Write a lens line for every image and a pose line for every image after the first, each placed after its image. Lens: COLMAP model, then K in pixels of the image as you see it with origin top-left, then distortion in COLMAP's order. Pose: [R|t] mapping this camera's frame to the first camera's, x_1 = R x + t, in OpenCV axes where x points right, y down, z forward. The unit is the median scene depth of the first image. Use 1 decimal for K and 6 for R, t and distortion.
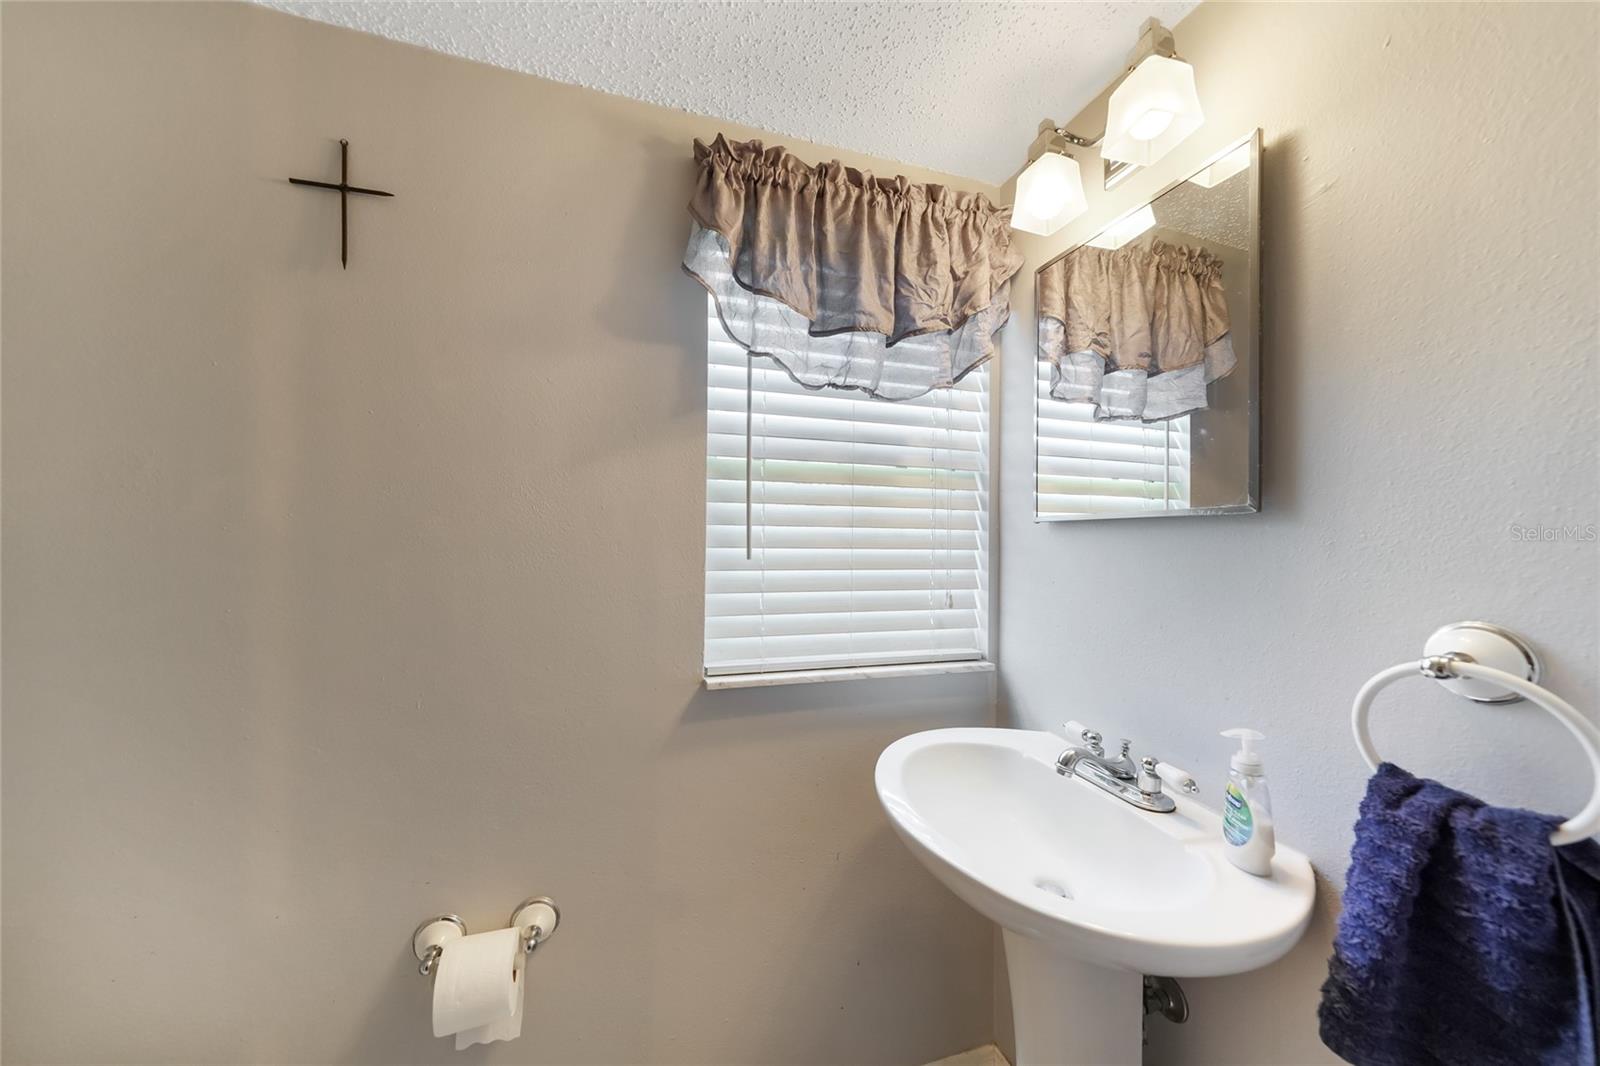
lens RADIAL K [[547.8, 0, 799.9], [0, 547.8, 539.7], [0, 0, 1]] dist [0.000288, 0.002057]
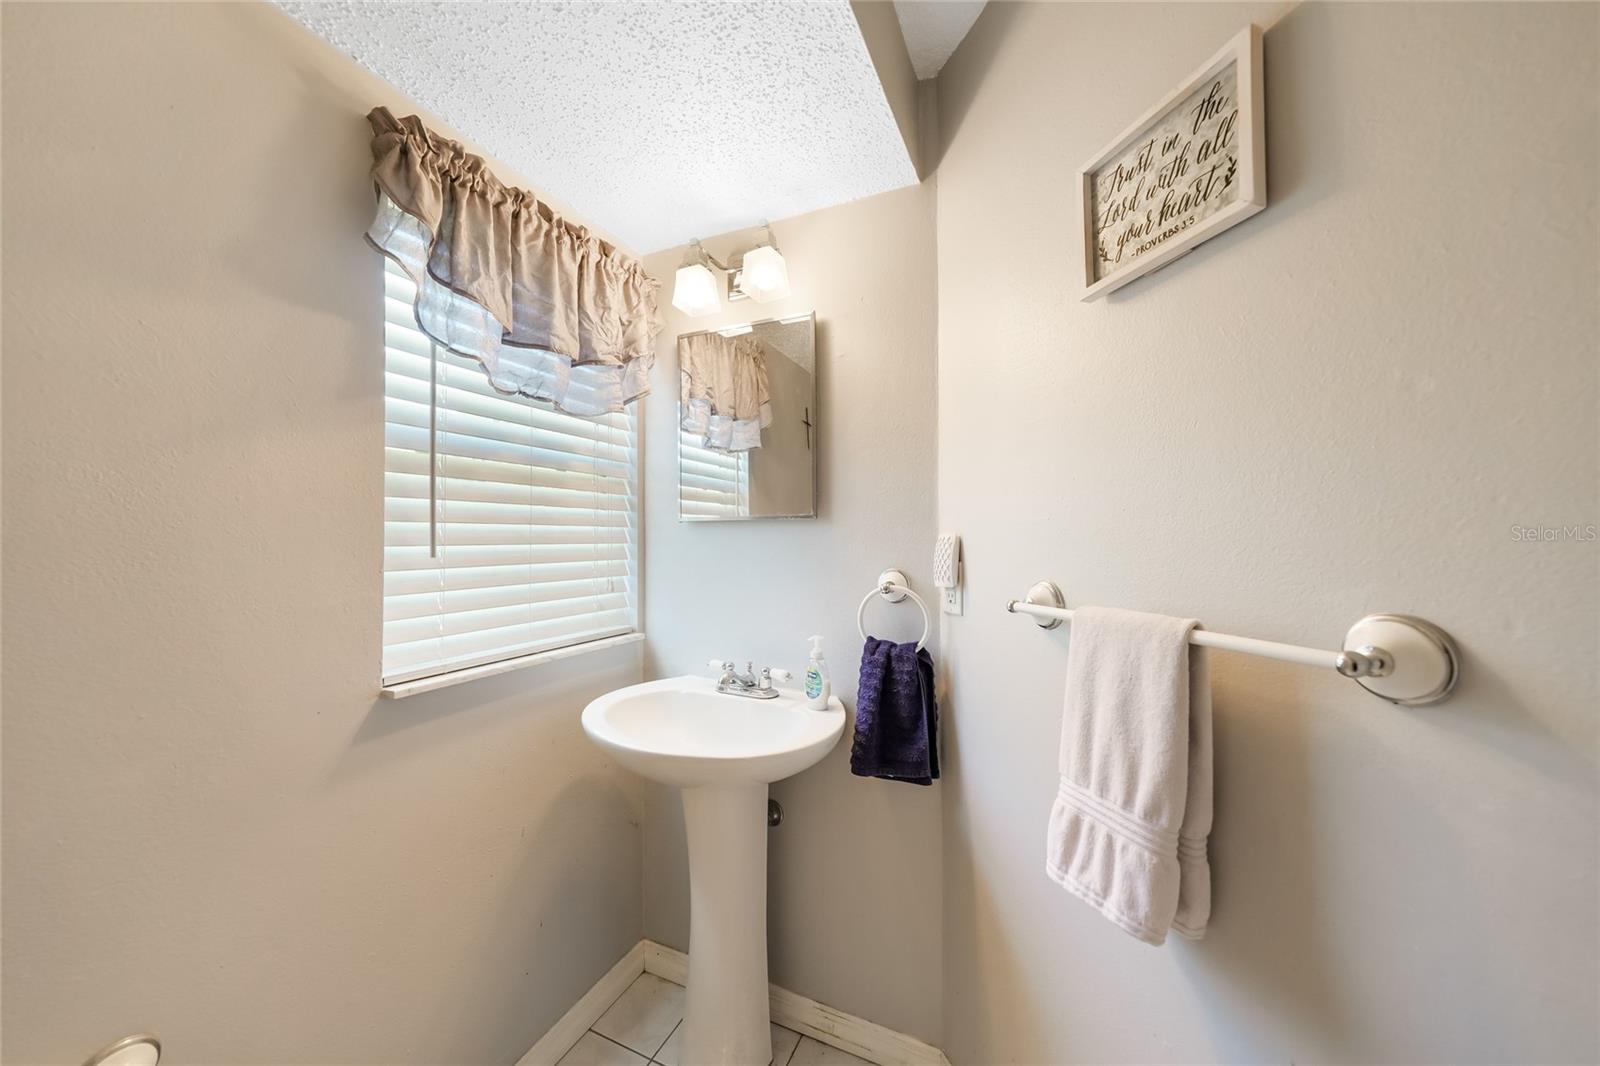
lens RADIAL K [[573.3, 0, 800.0], [0, 573.3, 533.0], [0, 0, 1]] dist [-0.002448, 0.005131]
pose [[0.666167, -0.006654, 0.745773, -0.424739], [0.009352, 0.999956, 0.000568, -0.002026], [-0.745744, 0.006596, 0.666200, -0.160821]]
